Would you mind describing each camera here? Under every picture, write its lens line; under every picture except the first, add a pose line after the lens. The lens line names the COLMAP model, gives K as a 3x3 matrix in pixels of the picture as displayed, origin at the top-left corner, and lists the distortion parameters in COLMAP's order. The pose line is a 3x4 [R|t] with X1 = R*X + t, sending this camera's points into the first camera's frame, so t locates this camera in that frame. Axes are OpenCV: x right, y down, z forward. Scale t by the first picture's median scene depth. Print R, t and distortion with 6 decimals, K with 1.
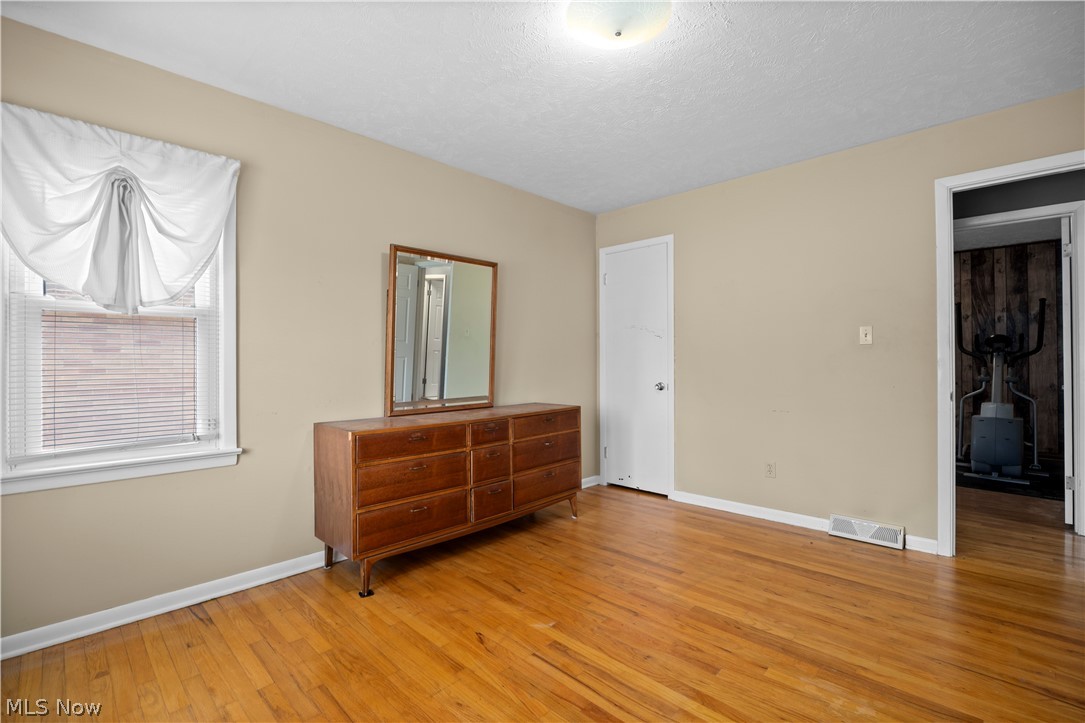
lens RADIAL K [[477.0, 0, 542.5], [0, 477.0, 361.5], [0, 0, 1]] dist [-0.018504, 0.000825]
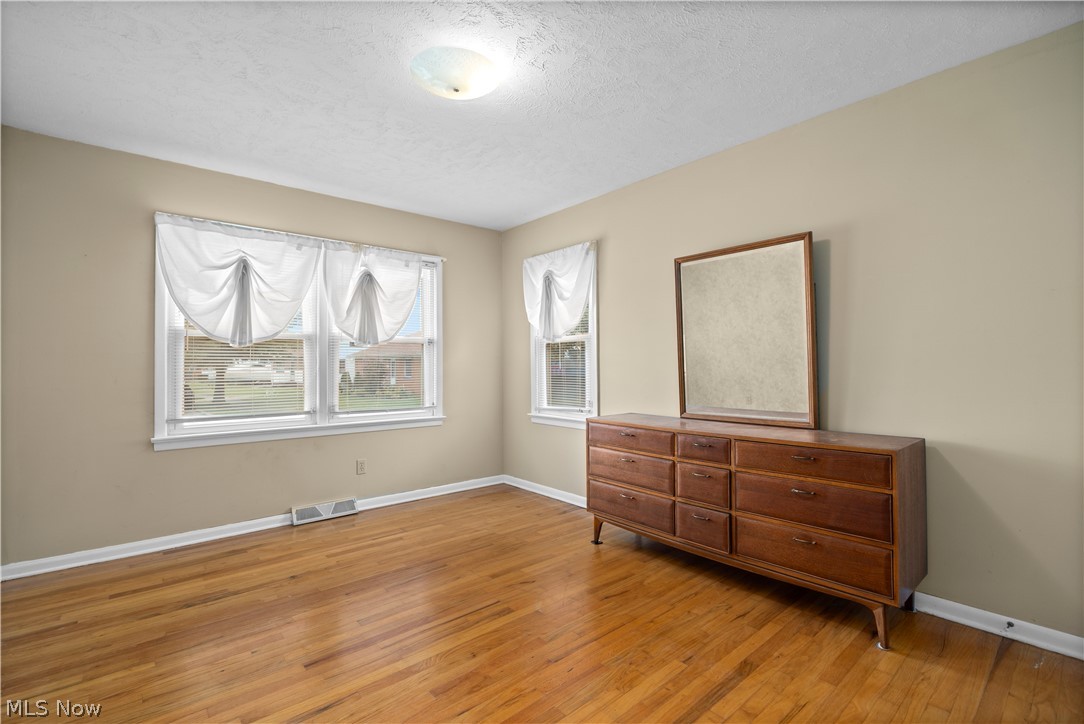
lens RADIAL K [[476.6, 0, 542.0], [0, 476.6, 362.0], [0, 0, 1]] dist [-0.018504, 0.000825]
pose [[-0.088212, 0.000120, -0.996102, 0.951878], [0.008798, 0.999961, -0.000659, -0.015472], [0.996063, -0.008822, -0.088210, 0.950839]]
